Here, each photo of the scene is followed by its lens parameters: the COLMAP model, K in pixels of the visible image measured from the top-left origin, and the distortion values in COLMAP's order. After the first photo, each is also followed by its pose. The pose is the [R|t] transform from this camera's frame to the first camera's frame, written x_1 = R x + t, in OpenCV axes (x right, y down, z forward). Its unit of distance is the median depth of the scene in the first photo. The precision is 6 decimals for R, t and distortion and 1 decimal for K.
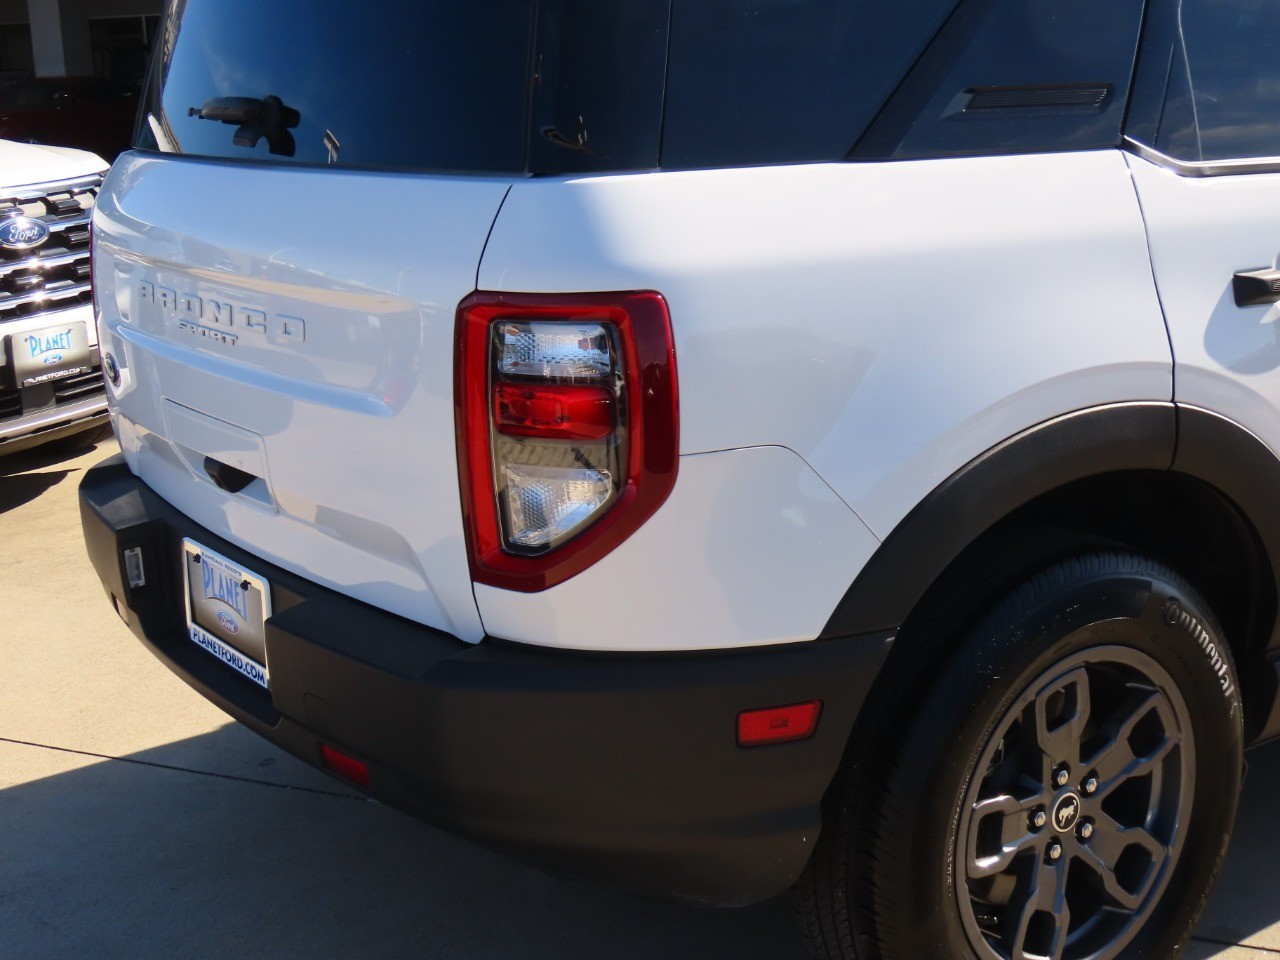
lens RADIAL K [[1739.4, 0, 664.5], [0, 1739.4, 478.3], [0, 0, 1]] dist [-0.027912, -0.029464]
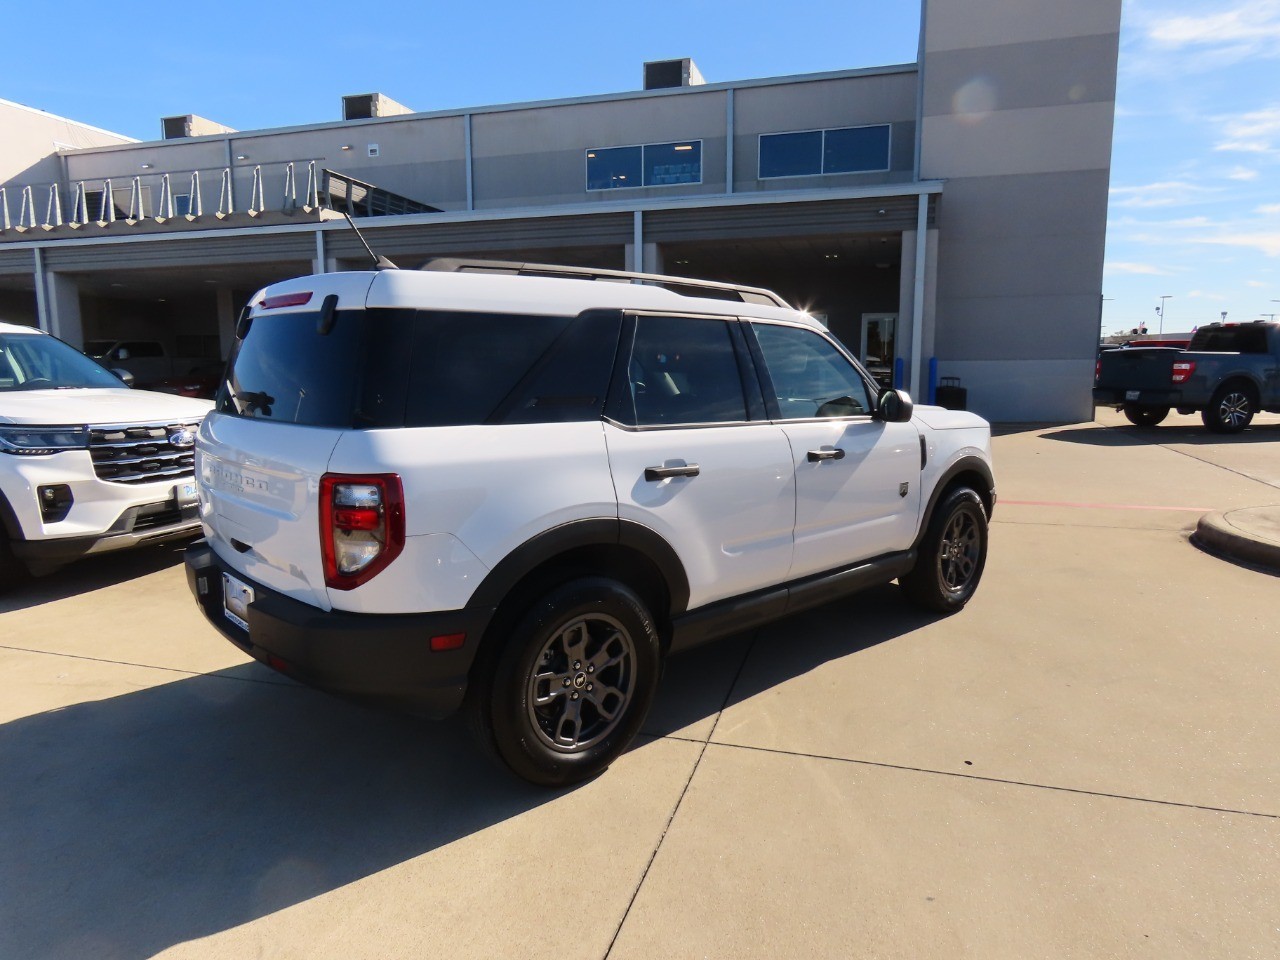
lens RADIAL K [[813.1, 0, 640.0], [0, 813.1, 480.0], [0, 0, 1]] dist [-0.007971, 0.003336]
pose [[0.991680, 0.012583, 0.128112, 0.165788], [-0.000679, 0.995709, -0.092542, 0.012368], [-0.128726, 0.091685, 0.987433, -0.209689]]
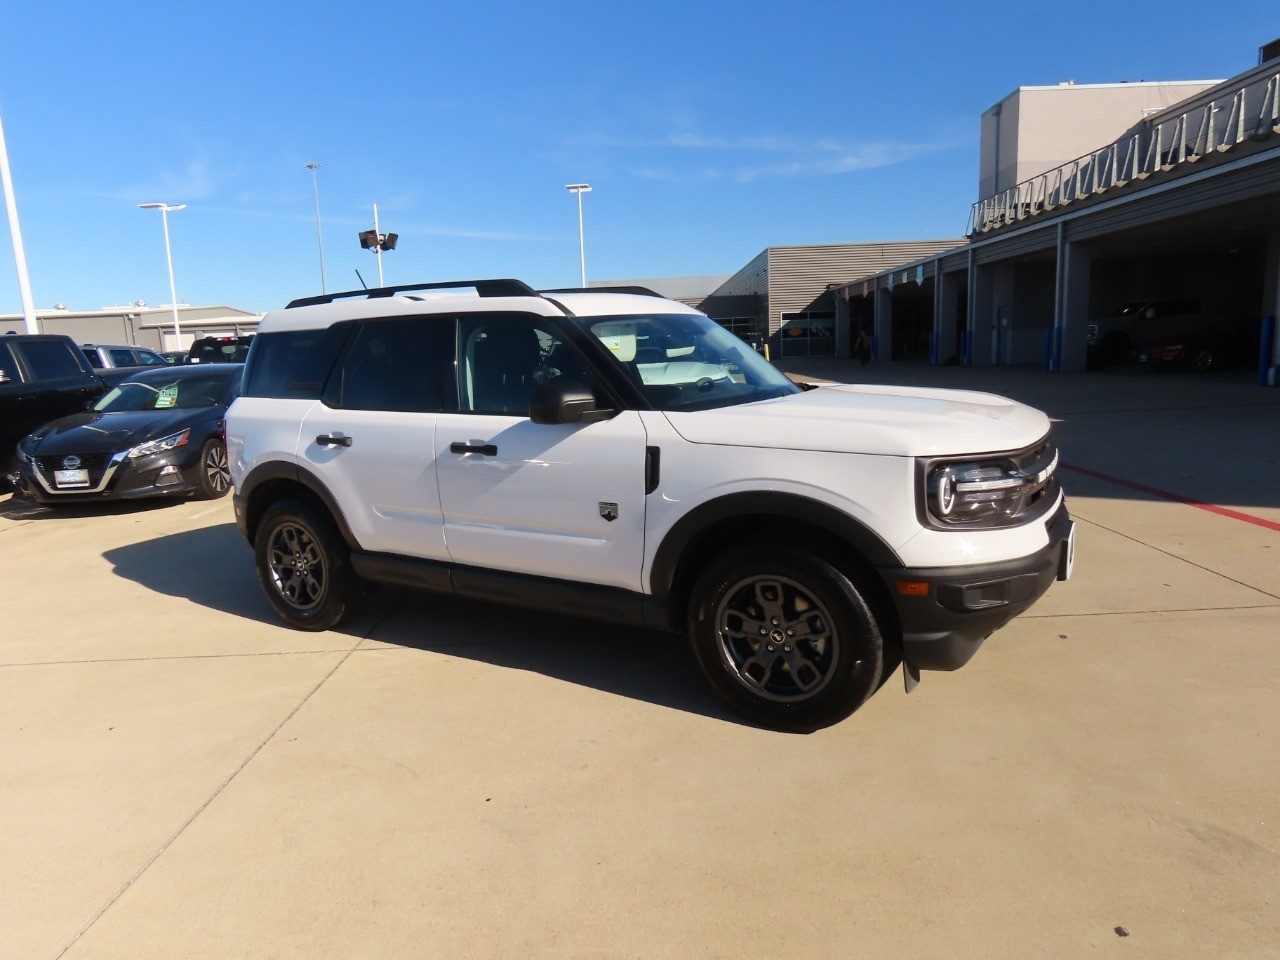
lens RADIAL K [[813.1, 0, 640.0], [0, 813.1, 480.0], [0, 0, 1]] dist [-0.007971, 0.003336]
pose [[0.399218, 0.166931, -0.901531, 2.213601], [-0.185198, 0.977699, 0.099024, -0.328126], [0.897957, 0.127430, 0.421231, 0.907217]]
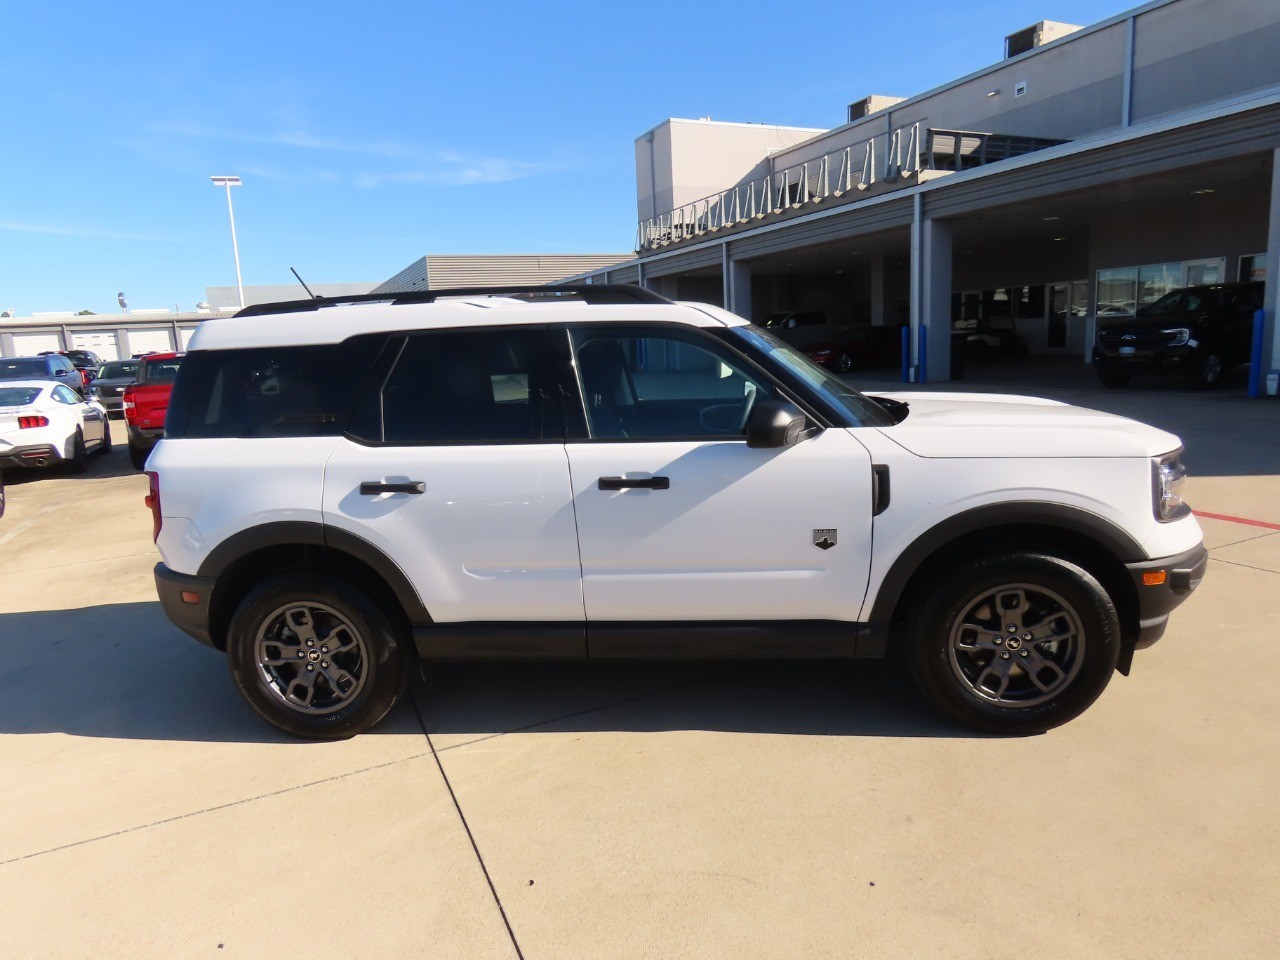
lens RADIAL K [[815.4, 0, 640.0], [0, 815.4, 480.0], [0, 0, 1]] dist [-0.006514, -0.005875]
pose [[0.748136, 0.107802, -0.654730, 1.562226], [-0.126327, 0.991808, 0.018953, -0.207763], [0.651410, 0.068530, 0.755625, 0.292166]]
